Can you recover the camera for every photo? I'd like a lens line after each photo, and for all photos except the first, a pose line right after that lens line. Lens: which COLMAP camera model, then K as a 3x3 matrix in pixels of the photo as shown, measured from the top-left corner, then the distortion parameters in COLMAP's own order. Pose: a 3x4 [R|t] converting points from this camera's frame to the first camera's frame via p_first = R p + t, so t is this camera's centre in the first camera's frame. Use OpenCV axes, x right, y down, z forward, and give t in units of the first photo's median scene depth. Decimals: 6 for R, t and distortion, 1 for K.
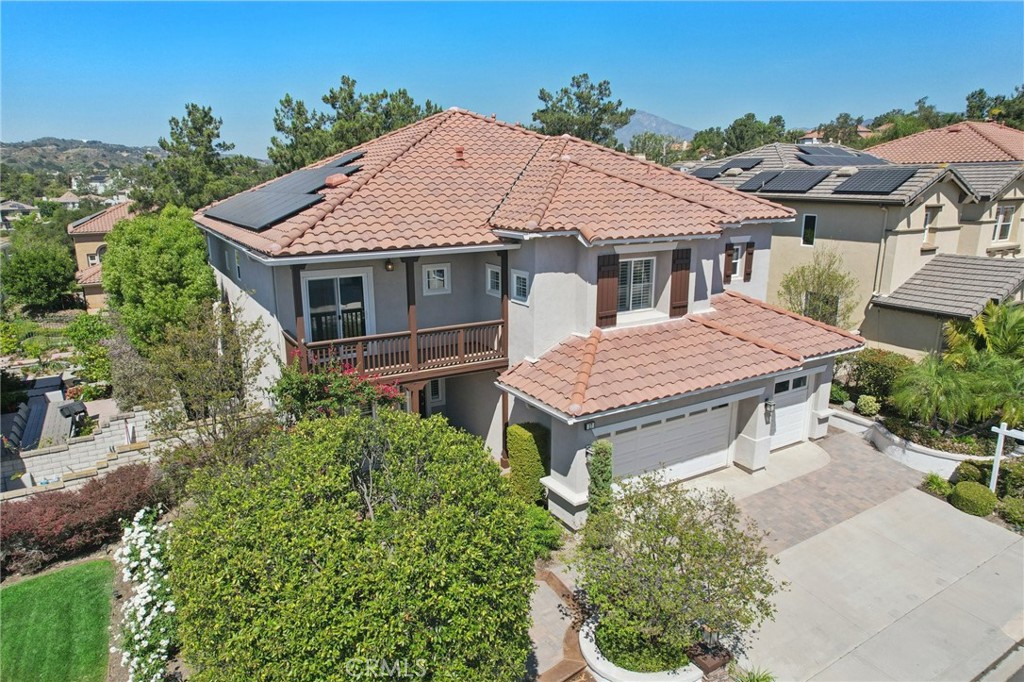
lens RADIAL K [[647.5, 0, 519.2], [0, 647.5, 354.8], [0, 0, 1]] dist [-0.018969, 0.003763]
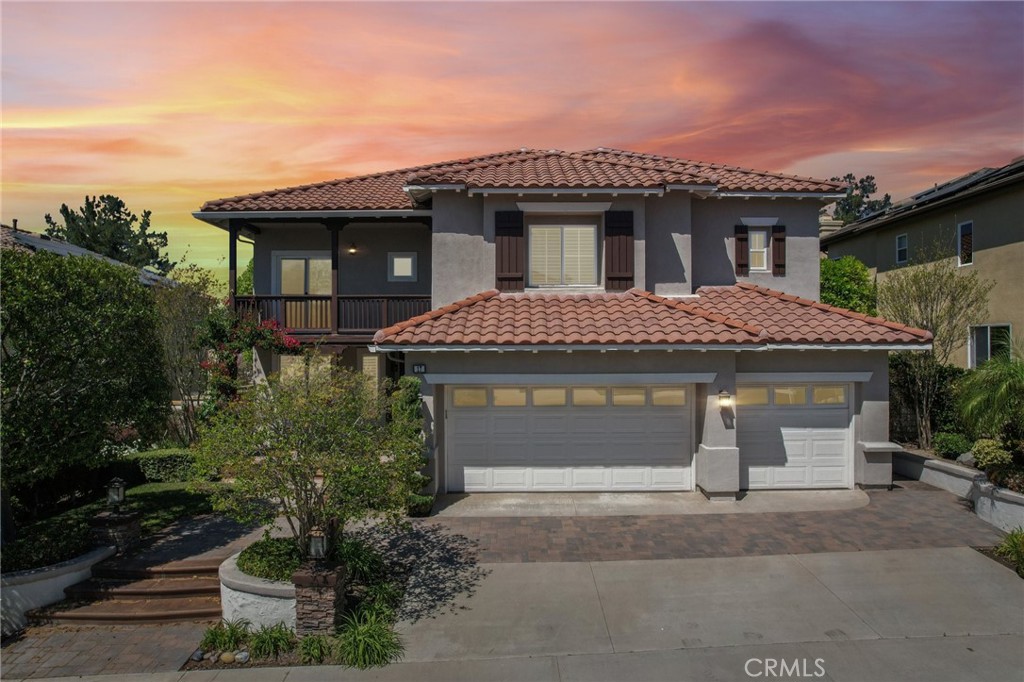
lens RADIAL K [[659.4, 0, 512.0], [0, 659.4, 341.0], [0, 0, 1]] dist [-0.038092, -0.000238]
pose [[0.856585, -0.008171, -0.515941, 0.509565], [-0.130881, 0.963736, -0.232556, 0.197404], [0.499131, 0.266731, 0.824453, 0.223610]]
